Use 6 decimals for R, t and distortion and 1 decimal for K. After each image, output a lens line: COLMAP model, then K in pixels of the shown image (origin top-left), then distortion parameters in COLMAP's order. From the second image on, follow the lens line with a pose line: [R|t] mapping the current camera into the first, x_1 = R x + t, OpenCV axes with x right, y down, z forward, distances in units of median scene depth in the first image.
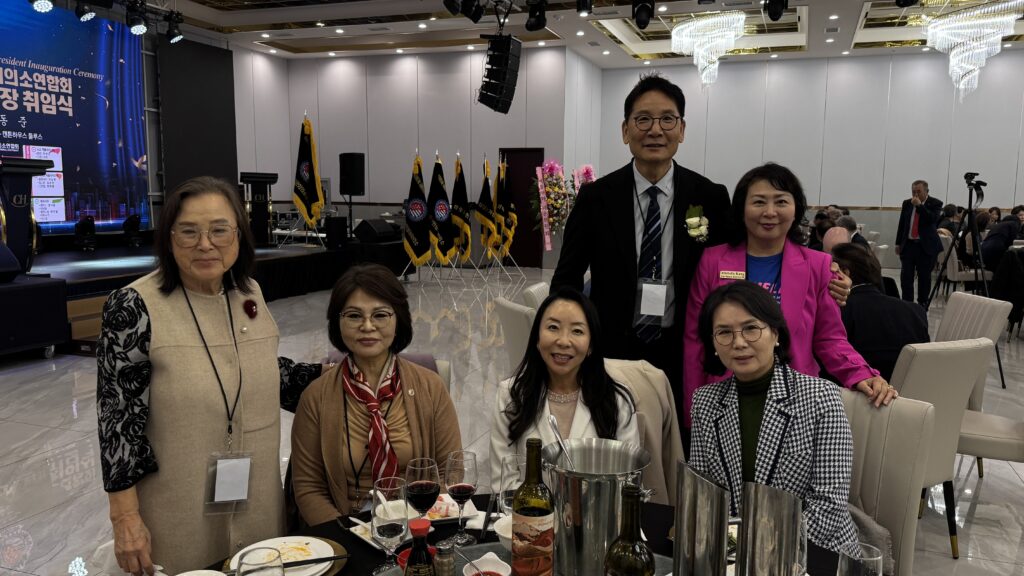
lens RADIAL K [[811.1, 0, 512.0], [0, 811.1, 288.0], [0, 0, 1]] dist [0.016540, 0.001125]
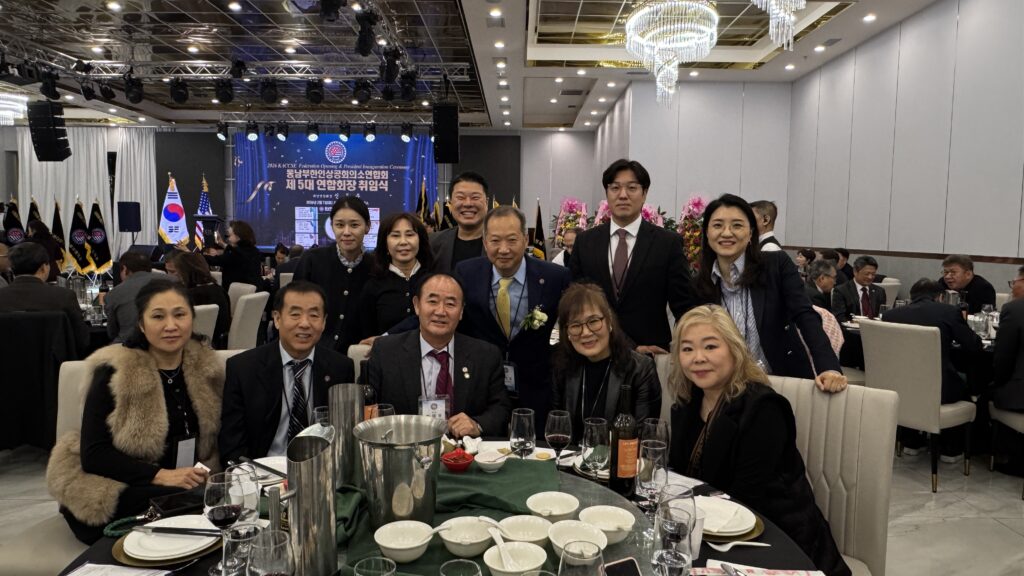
lens RADIAL K [[673.1, 0, 512.0], [0, 673.1, 288.0], [0, 0, 1]] dist [-0.007618, -0.000166]
pose [[0.327499, 0.068342, -0.942377, 1.026193], [-0.121038, 0.992198, 0.029892, -0.073322], [0.937067, 0.104274, 0.333216, 0.793970]]
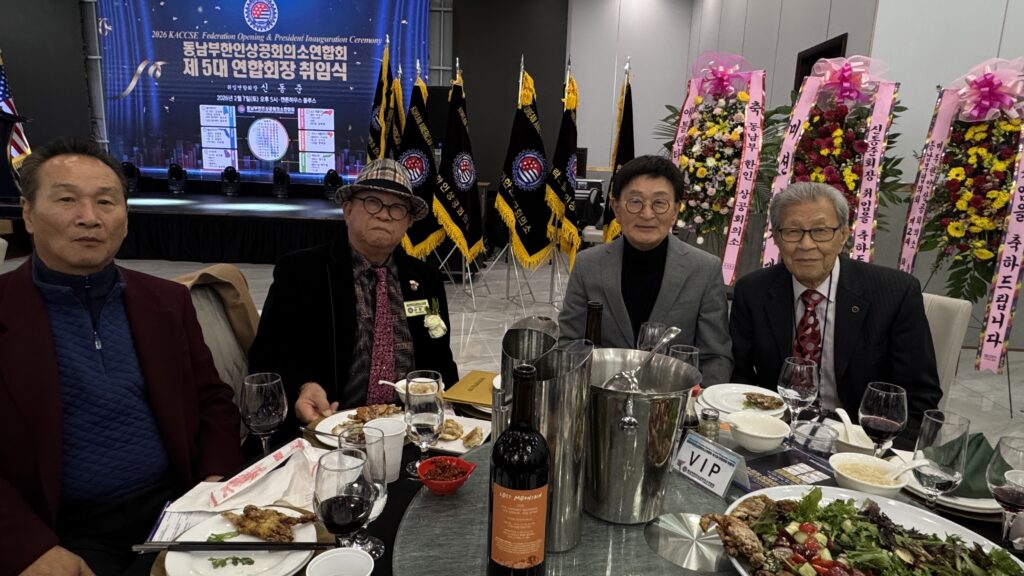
lens RADIAL K [[623.8, 0, 512.0], [0, 623.8, 288.0], [0, 0, 1]] dist [-0.005578, 0.001500]
pose [[0.292851, 0.187903, -0.937513, 0.397488], [-0.144697, 0.977917, 0.150802, -0.095043], [0.945146, 0.091492, 0.313573, 0.990952]]
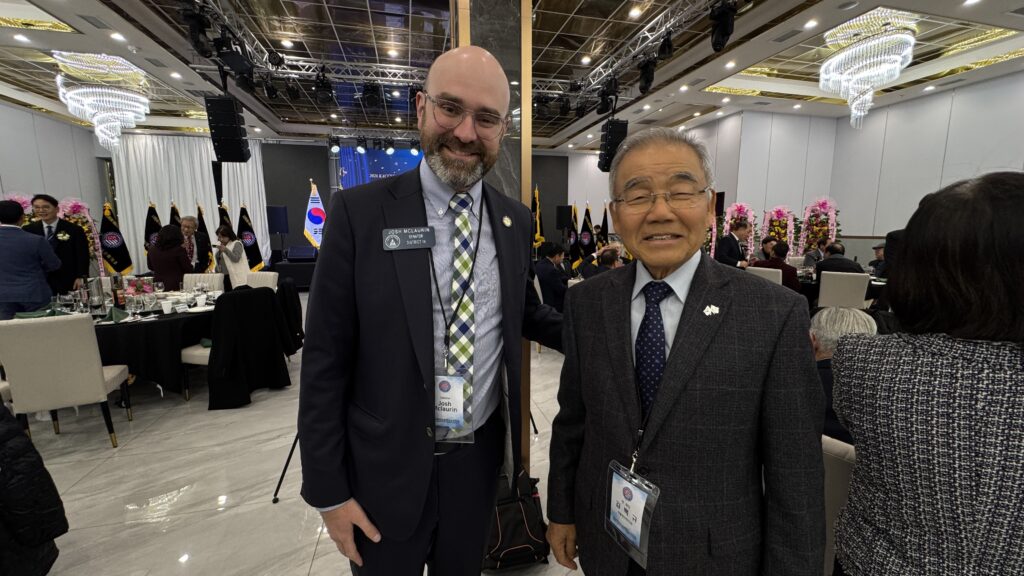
lens RADIAL K [[409.3, 0, 512.0], [0, 409.3, 288.0], [0, 0, 1]] dist [-0.002359, -0.000045]
pose [[0.562149, 0.104465, -0.820412, 0.534958], [-0.087681, 0.993928, 0.066479, -0.041265], [0.822375, 0.034564, 0.567895, 0.445252]]
